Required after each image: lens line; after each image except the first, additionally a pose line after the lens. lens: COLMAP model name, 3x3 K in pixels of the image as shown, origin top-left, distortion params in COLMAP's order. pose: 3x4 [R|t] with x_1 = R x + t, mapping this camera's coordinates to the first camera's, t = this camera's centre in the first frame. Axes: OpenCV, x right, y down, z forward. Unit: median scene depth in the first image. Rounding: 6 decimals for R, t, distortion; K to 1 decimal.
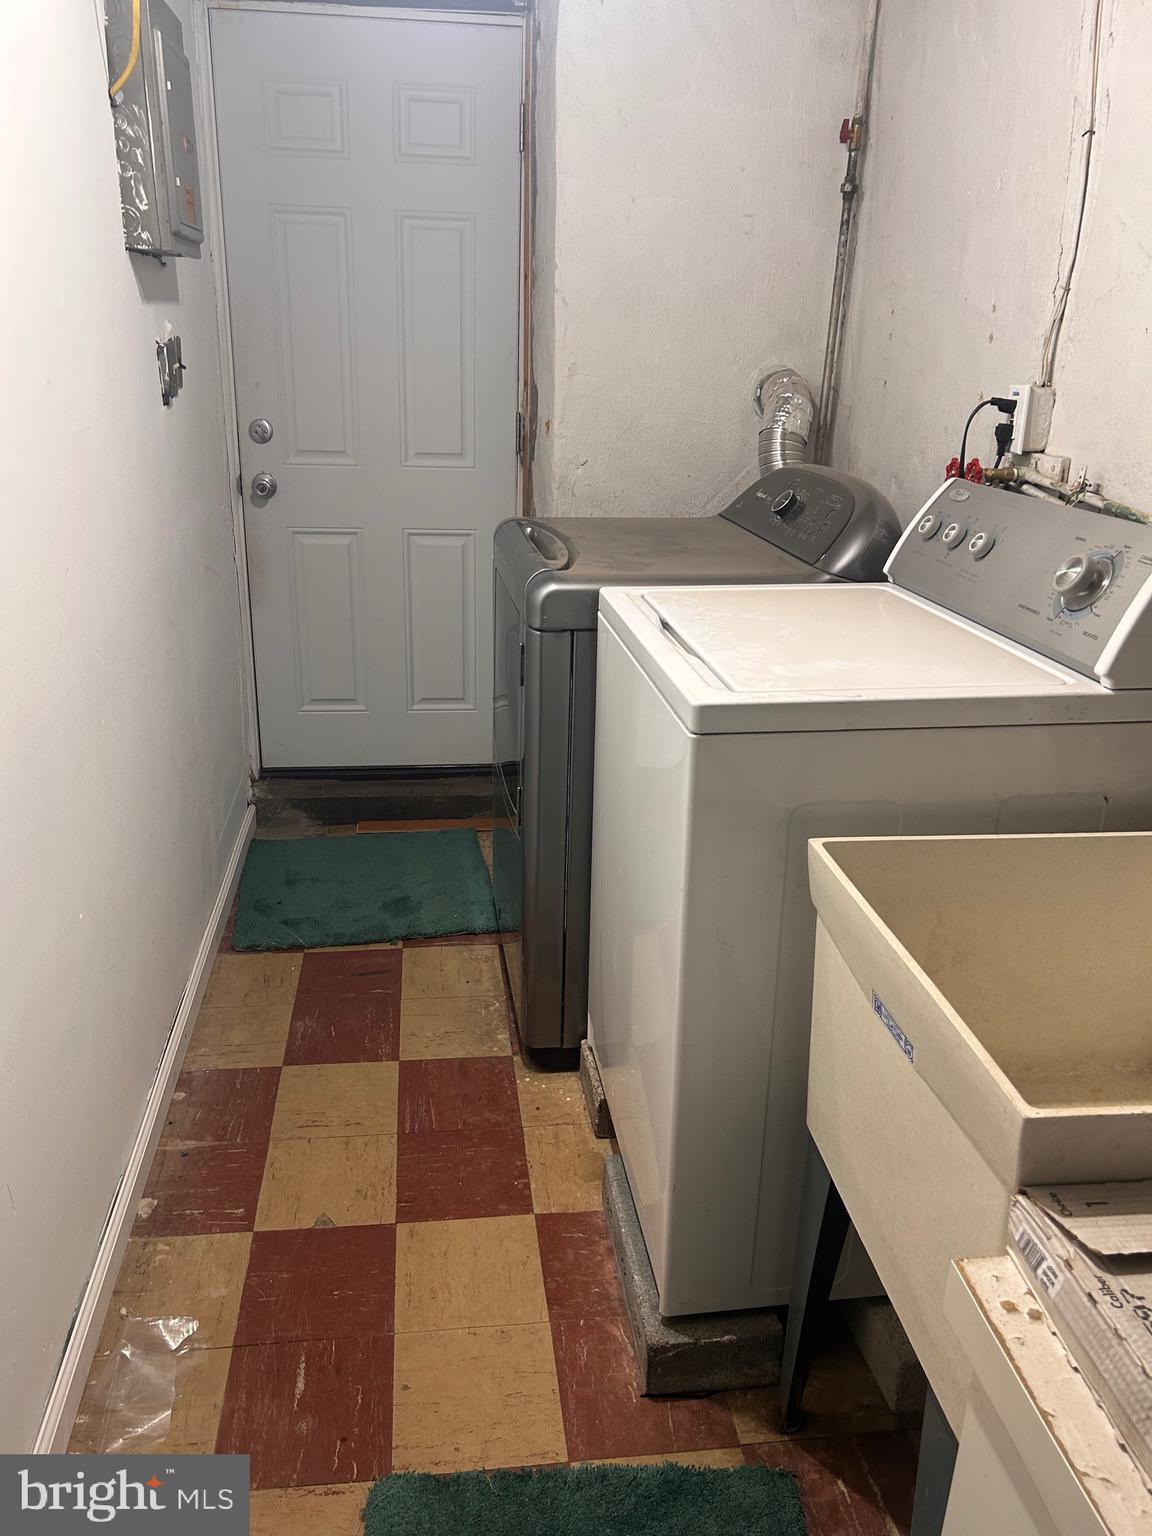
lens RADIAL K [[1166.5, 0, 596.3], [0, 1166.5, 734.6], [0, 0, 1]] dist [0.020043, -0.000871]
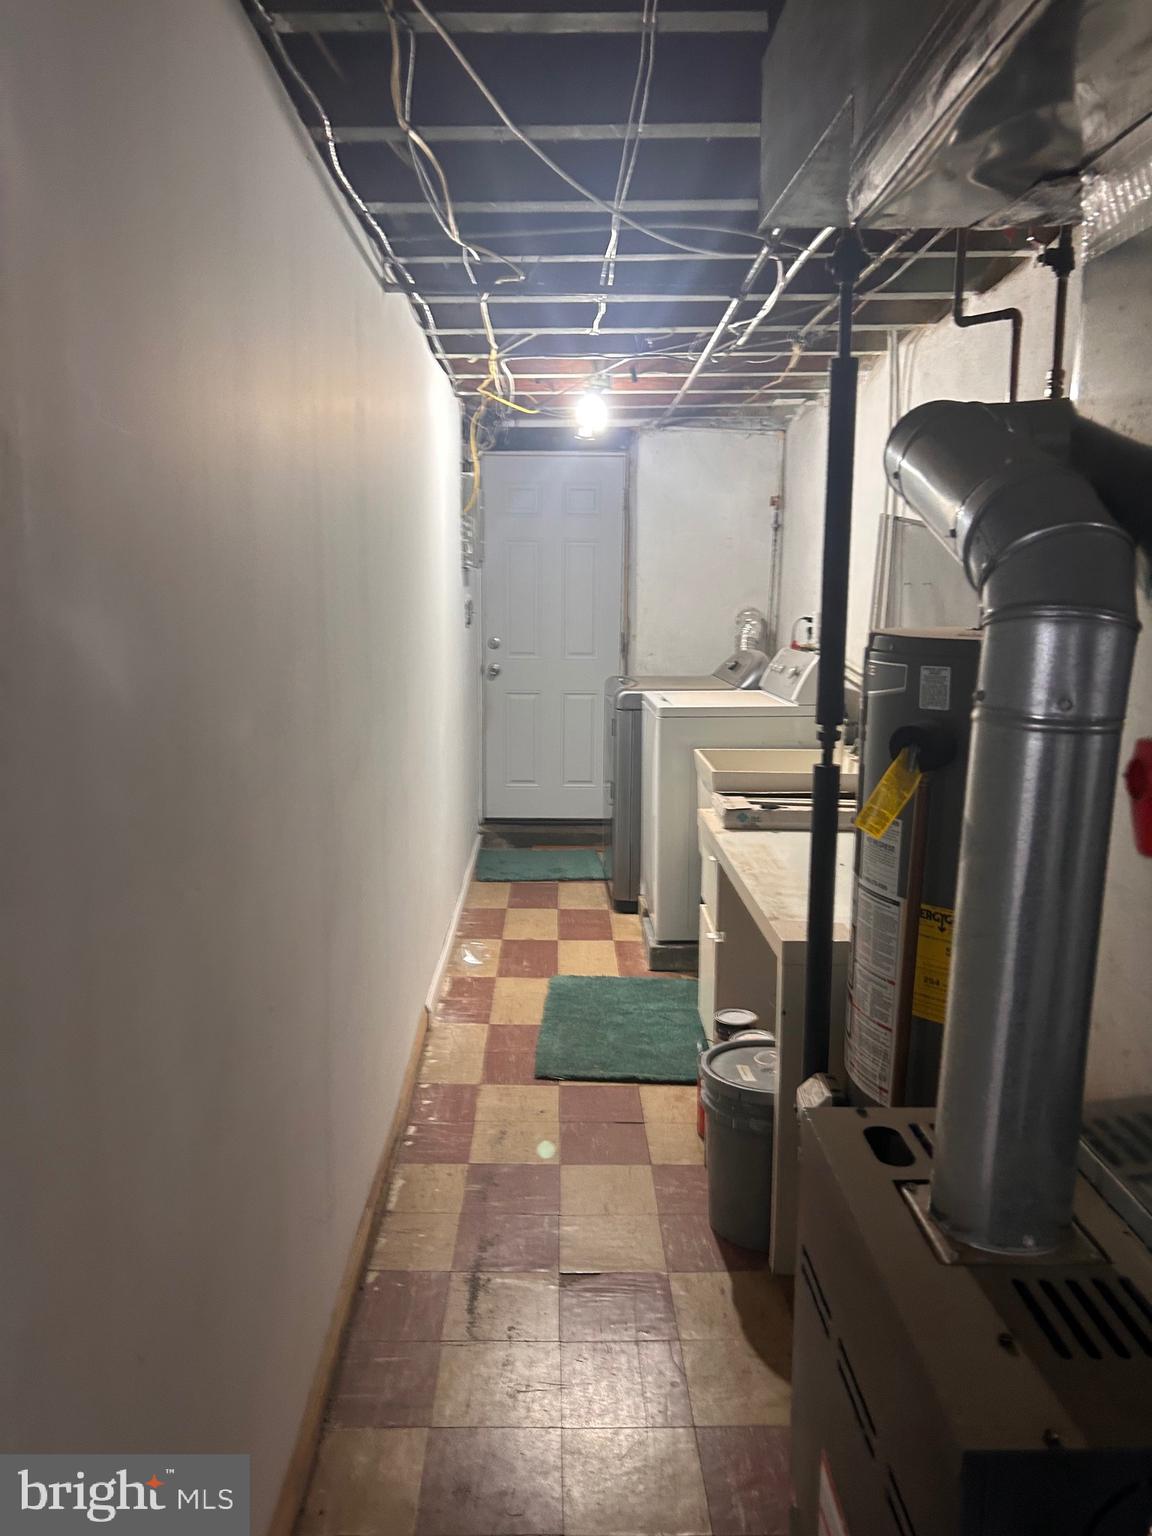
lens RADIAL K [[1155.4, 0, 570.4], [0, 1155.4, 773.5], [0, 0, 1]] dist [0.048988, -0.058641]
pose [[0.990373, -0.000299, -0.138425, 0.138973], [-0.022994, 0.985749, -0.166644, 0.338396], [0.136502, 0.168222, 0.976252, -1.034683]]
